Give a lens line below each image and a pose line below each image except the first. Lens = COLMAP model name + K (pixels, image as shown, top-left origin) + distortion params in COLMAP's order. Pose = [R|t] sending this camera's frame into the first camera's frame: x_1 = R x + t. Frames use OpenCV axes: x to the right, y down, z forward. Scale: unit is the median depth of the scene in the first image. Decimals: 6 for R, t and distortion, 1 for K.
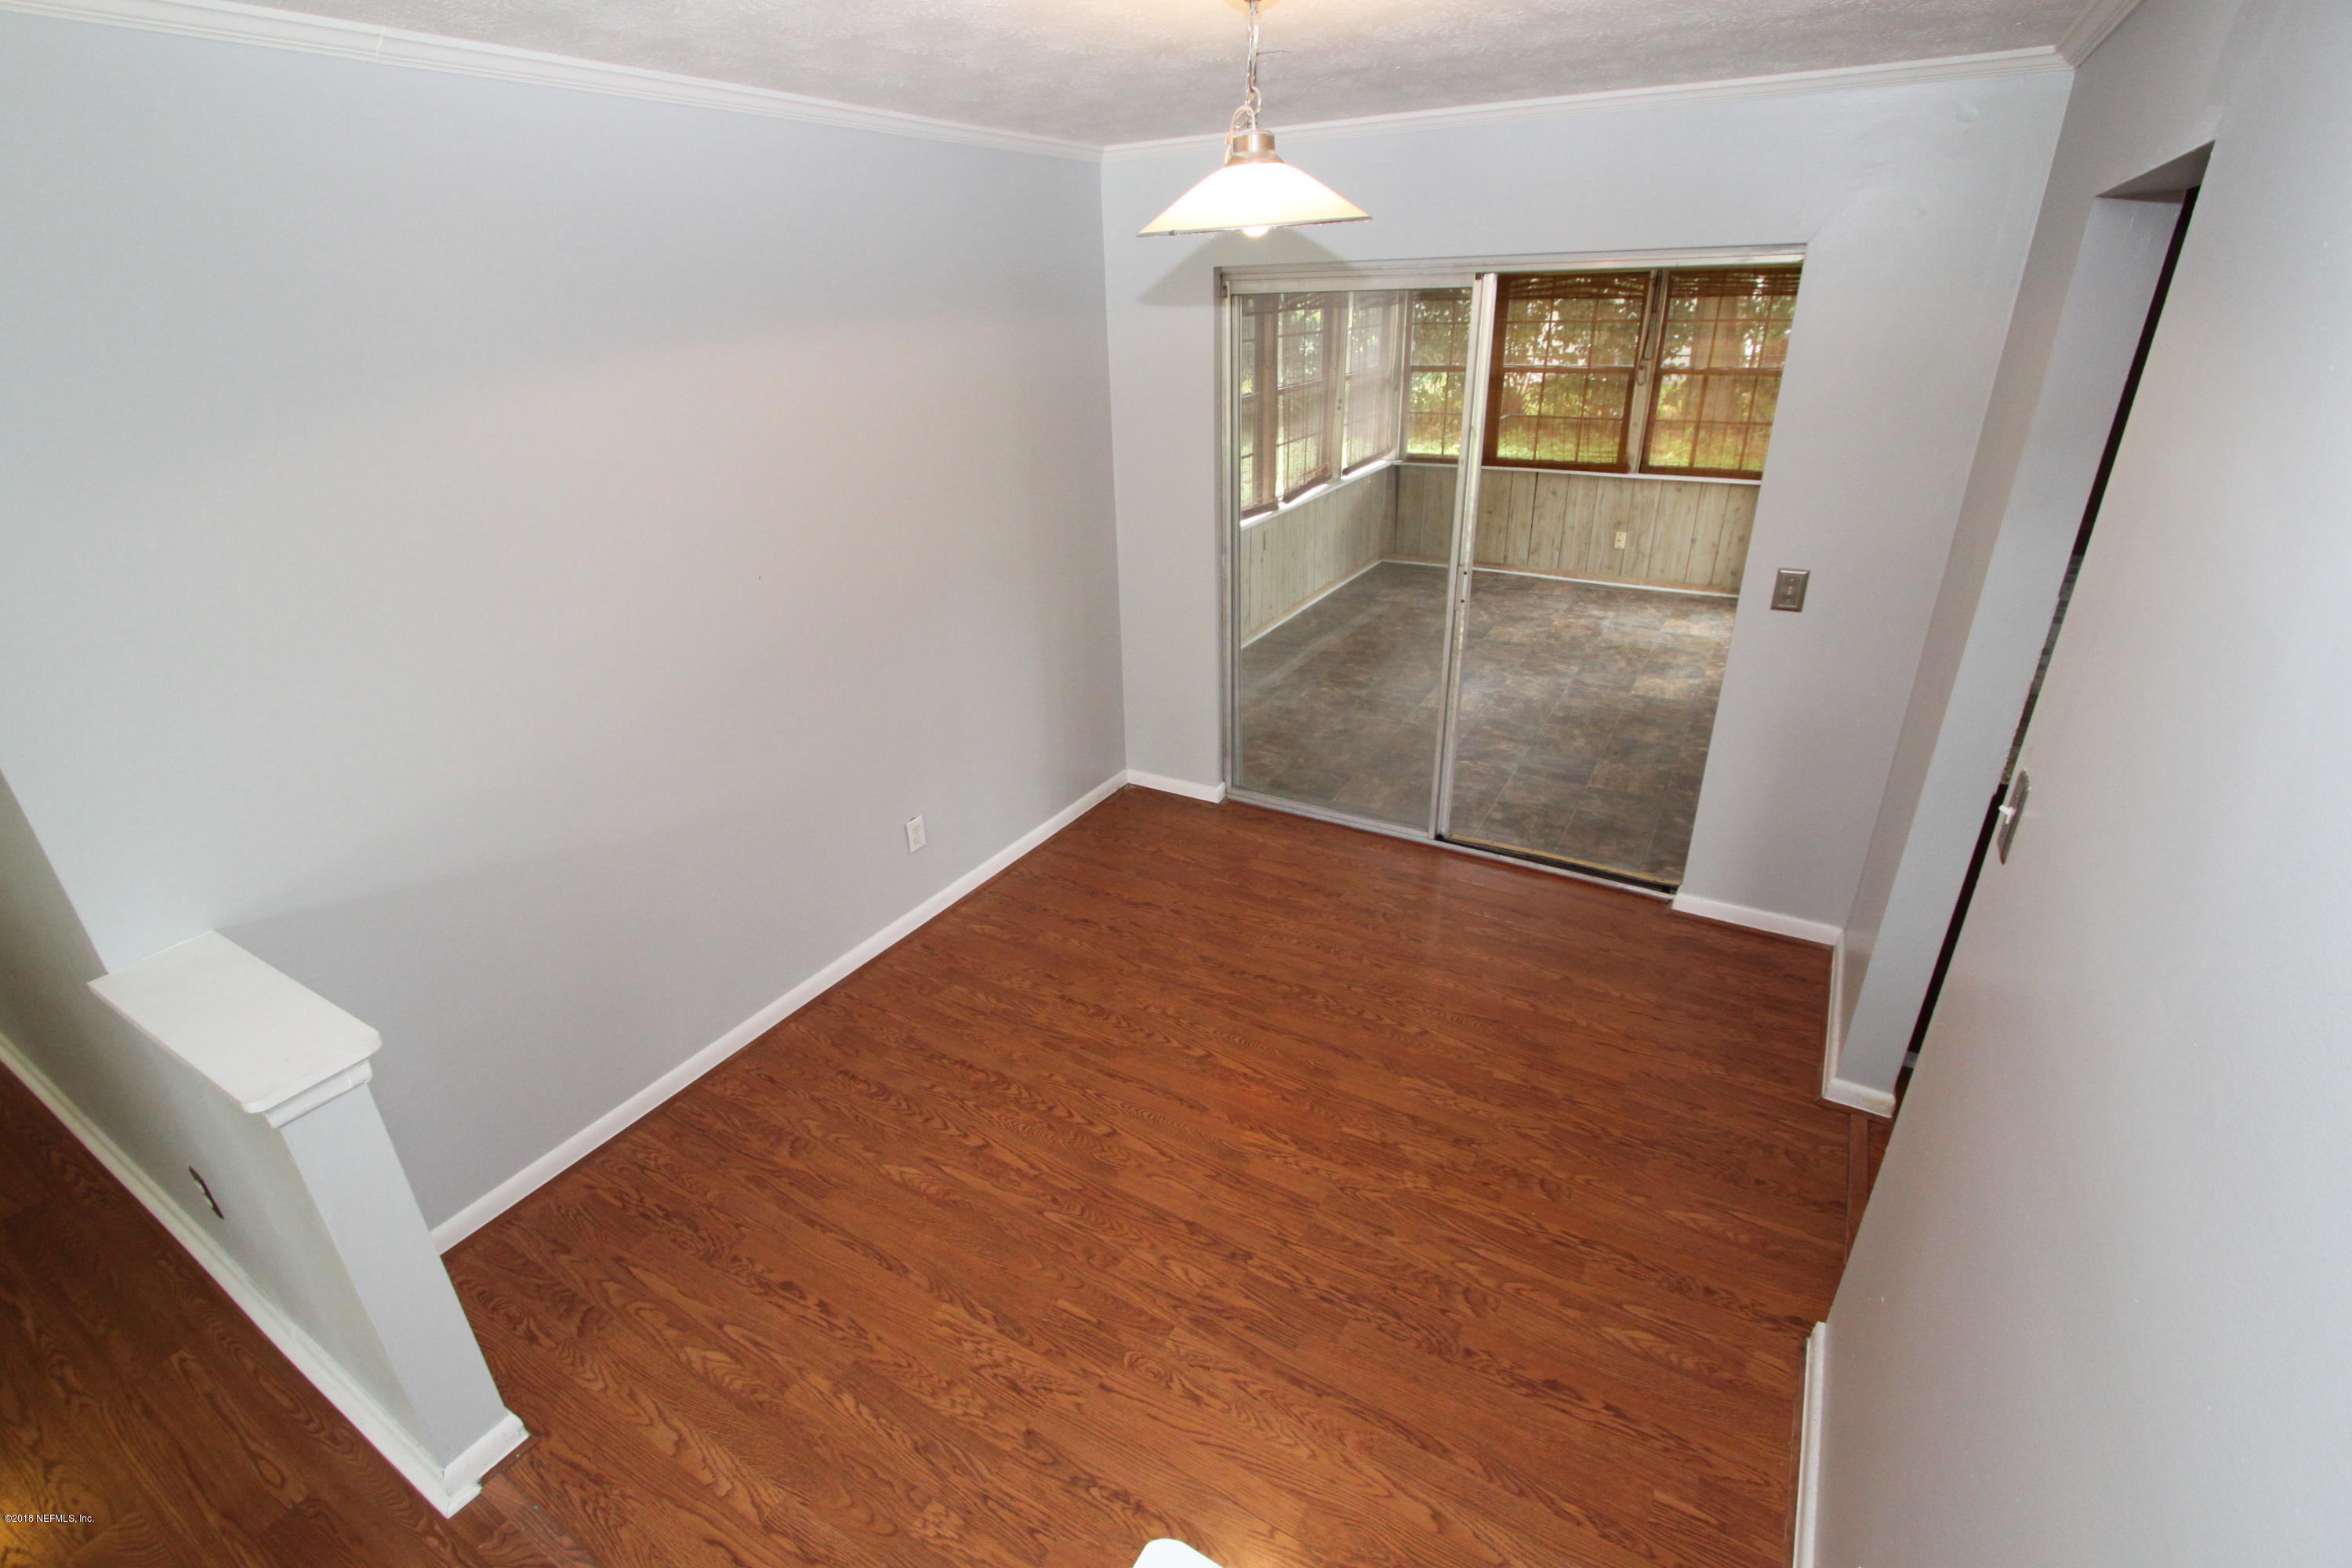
lens RADIAL K [[1072.0, 0, 1155.6], [0, 1072.0, 784.1], [0, 0, 1]] dist [-0.017035, 0.001513]
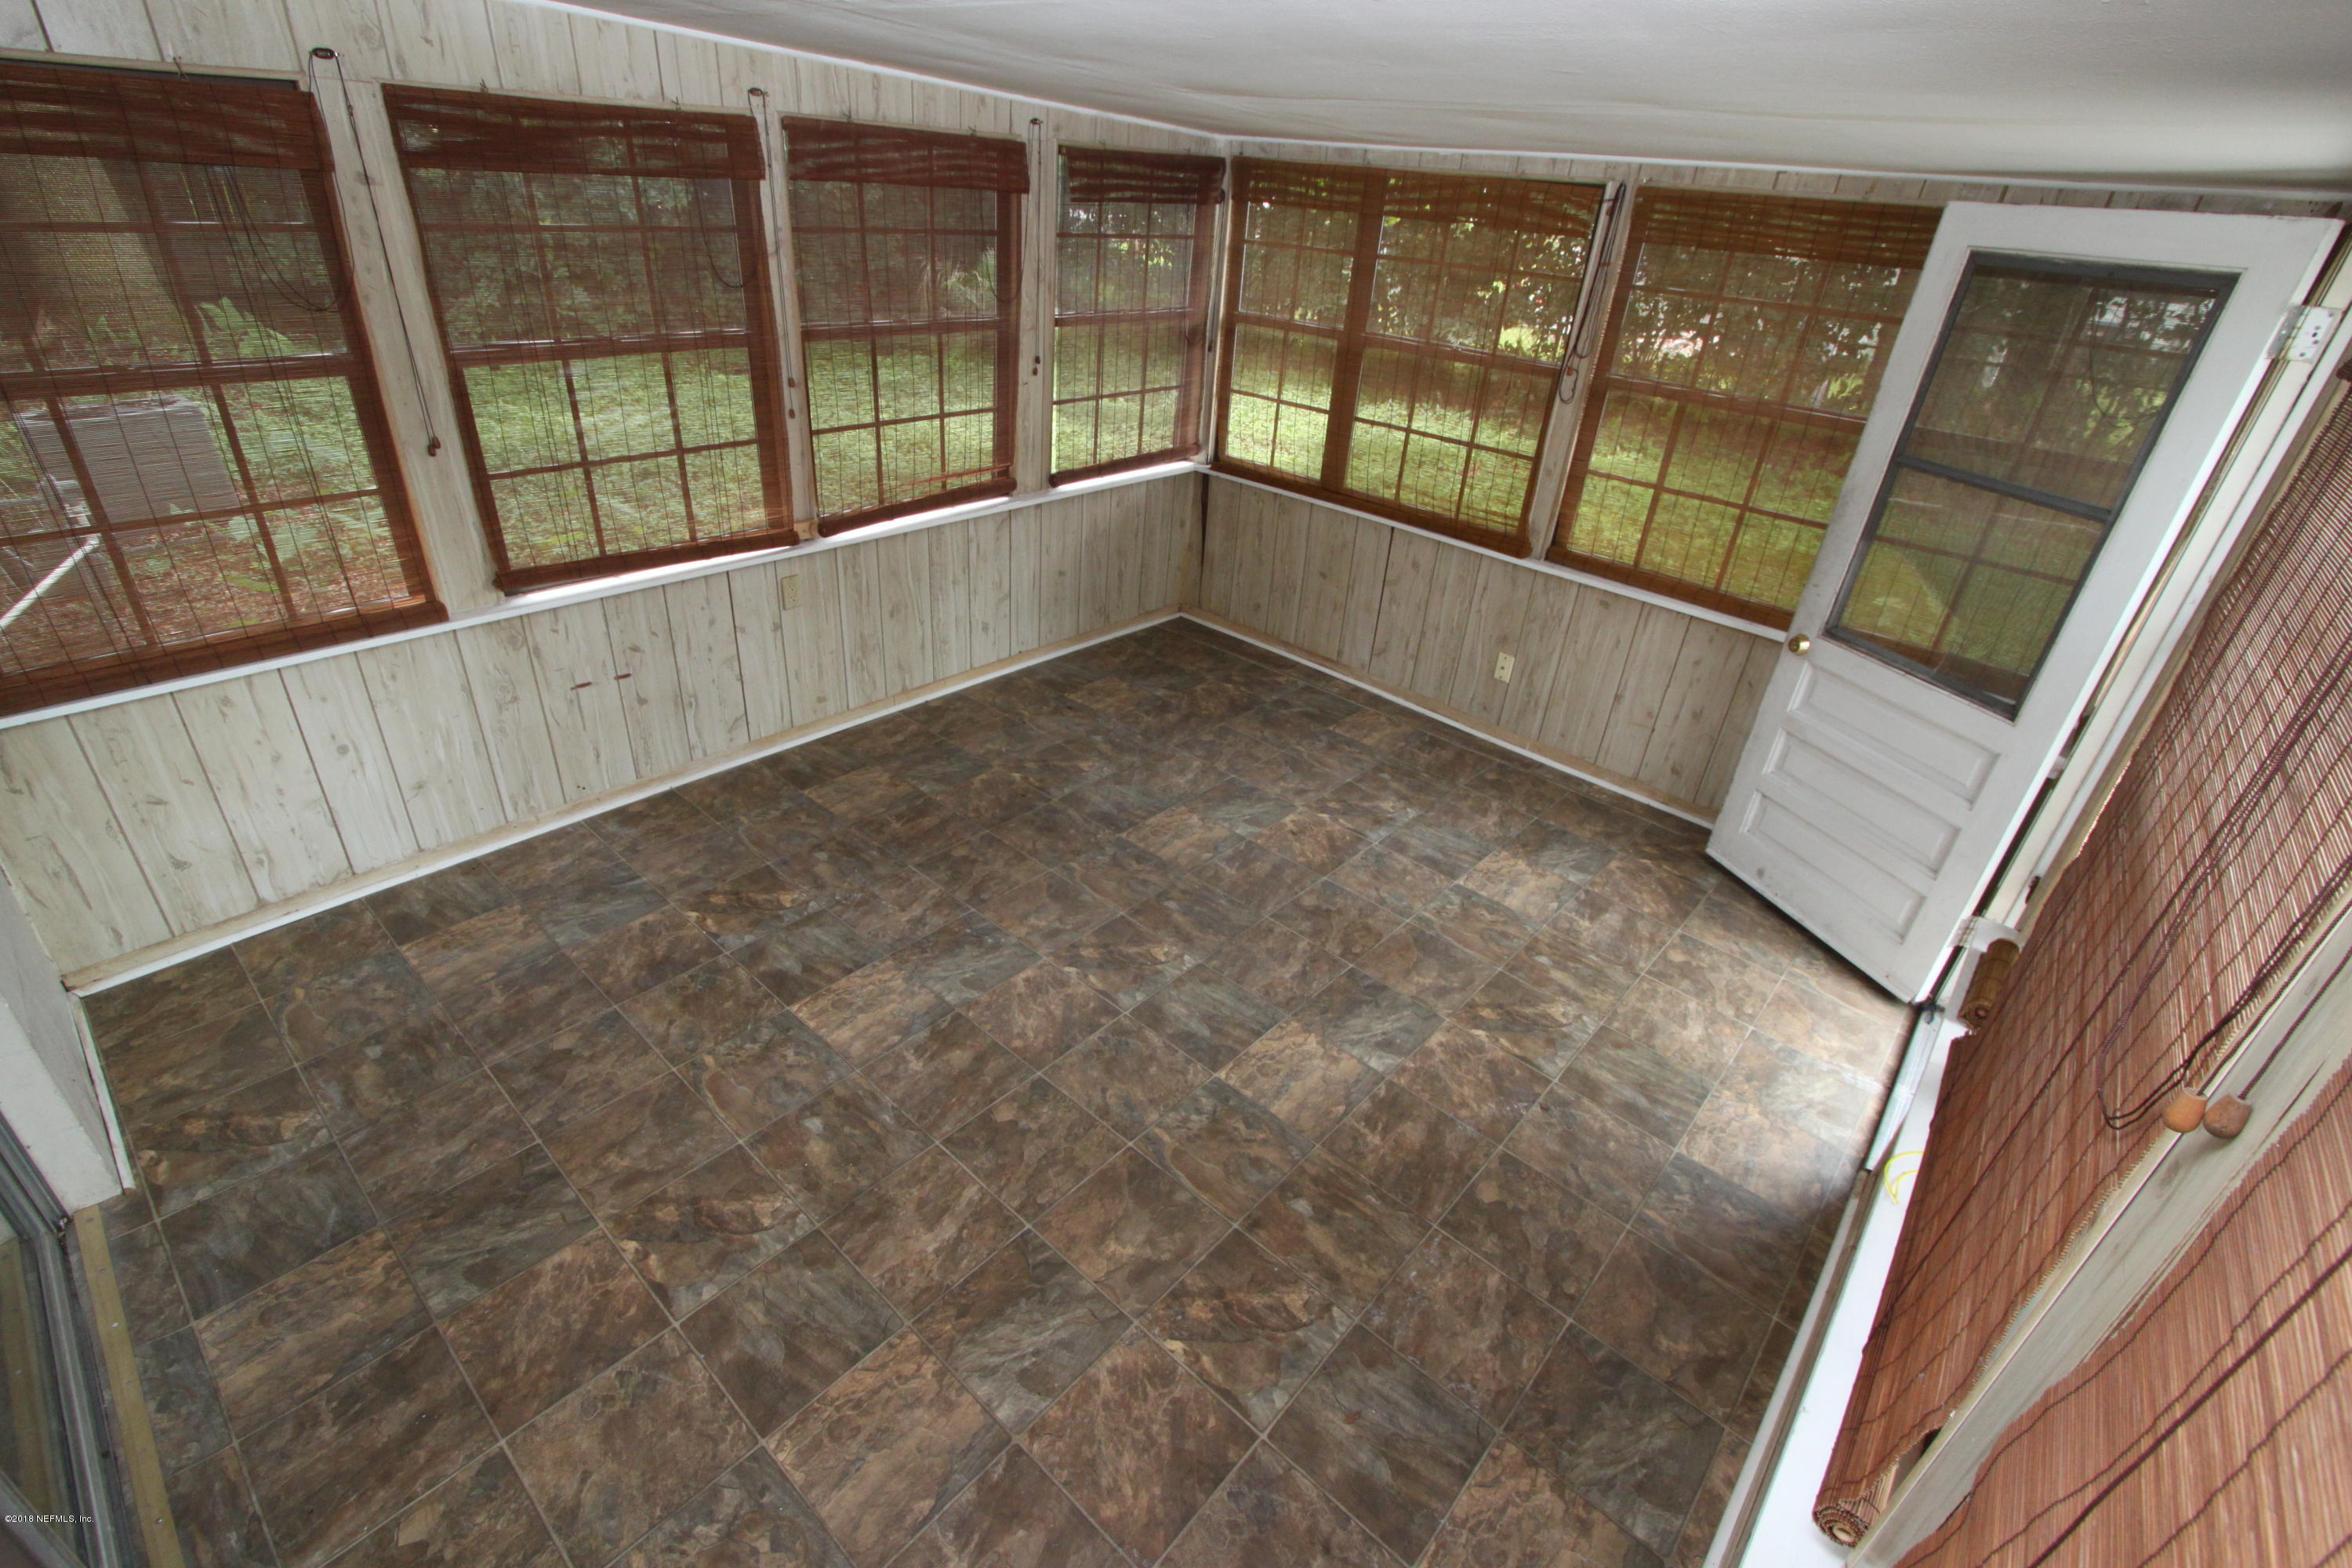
lens RADIAL K [[1072.0, 0, 1155.6], [0, 1072.0, 784.1], [0, 0, 1]] dist [-0.017035, 0.001513]
pose [[0.972933, 0.186083, -0.137017, 0.374744], [-0.174305, 0.980238, 0.093550, -0.205255], [0.151717, -0.067136, 0.986141, 0.434962]]
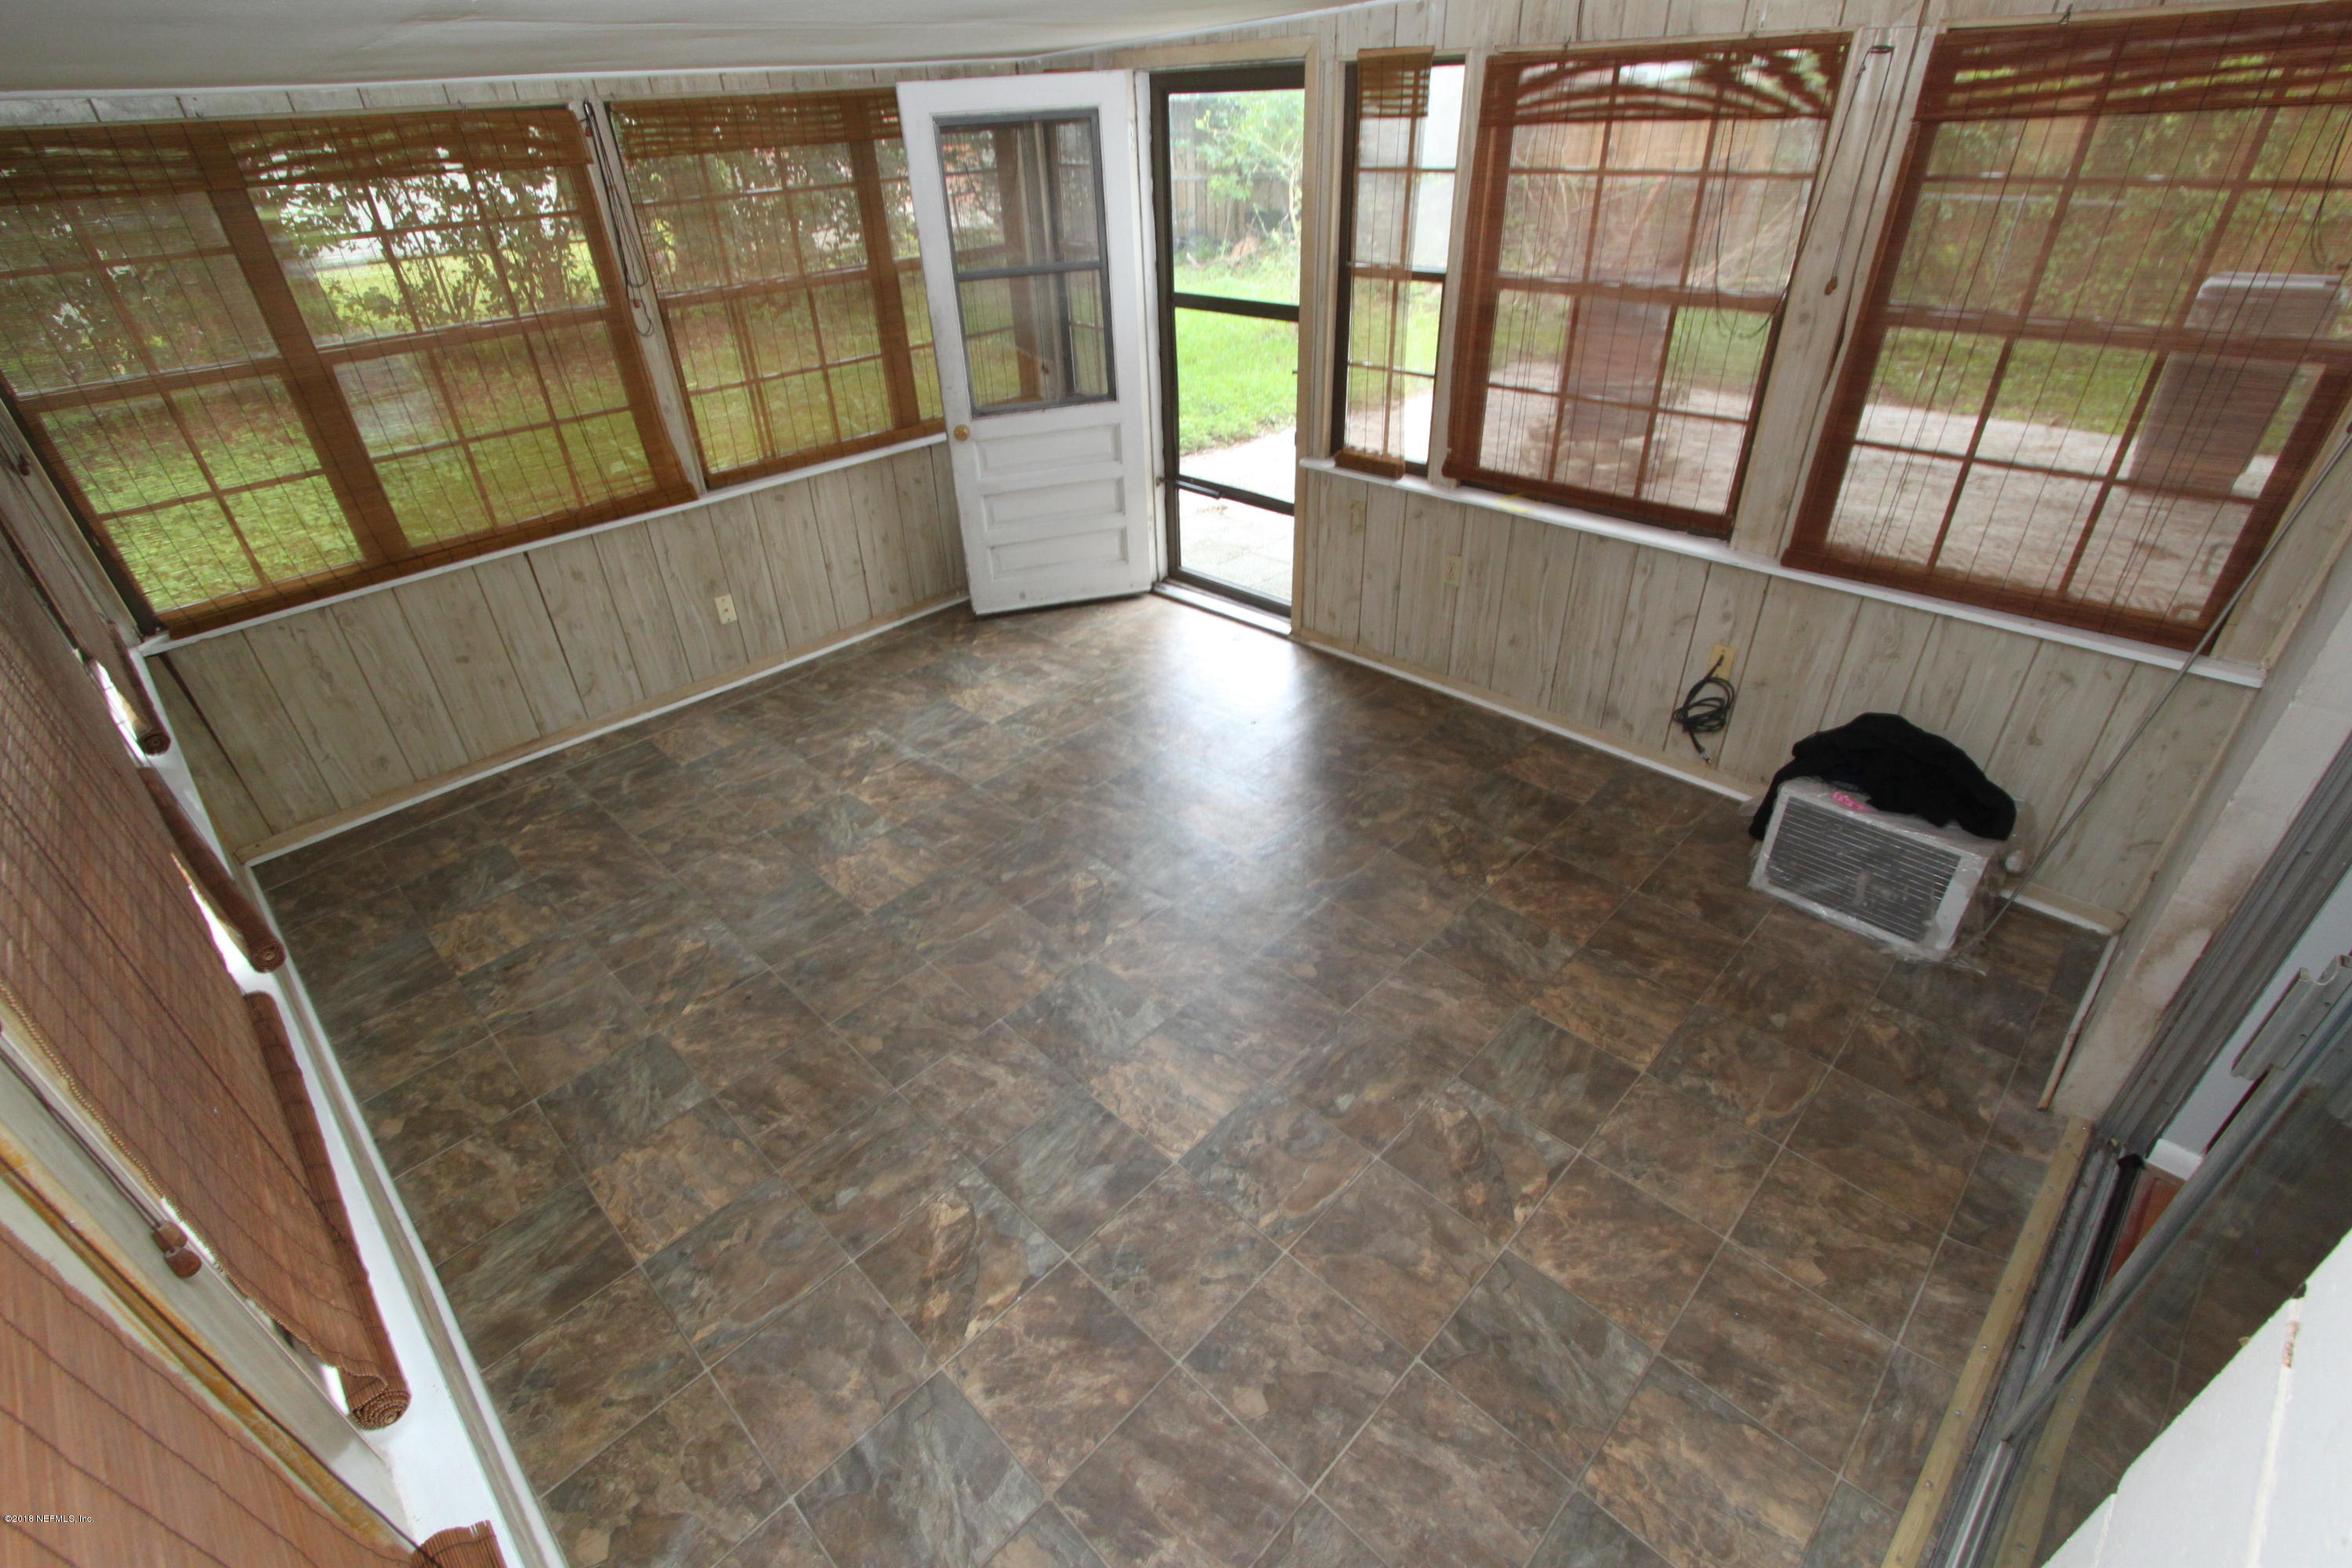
lens RADIAL K [[1072.0, 0, 1155.6], [0, 1072.0, 784.1], [0, 0, 1]] dist [-0.017035, 0.001513]
pose [[0.260800, -0.510213, 0.819553, -0.019302], [0.437660, 0.819168, 0.370699, -0.287012], [-0.860486, 0.262007, 0.436939, 0.632840]]
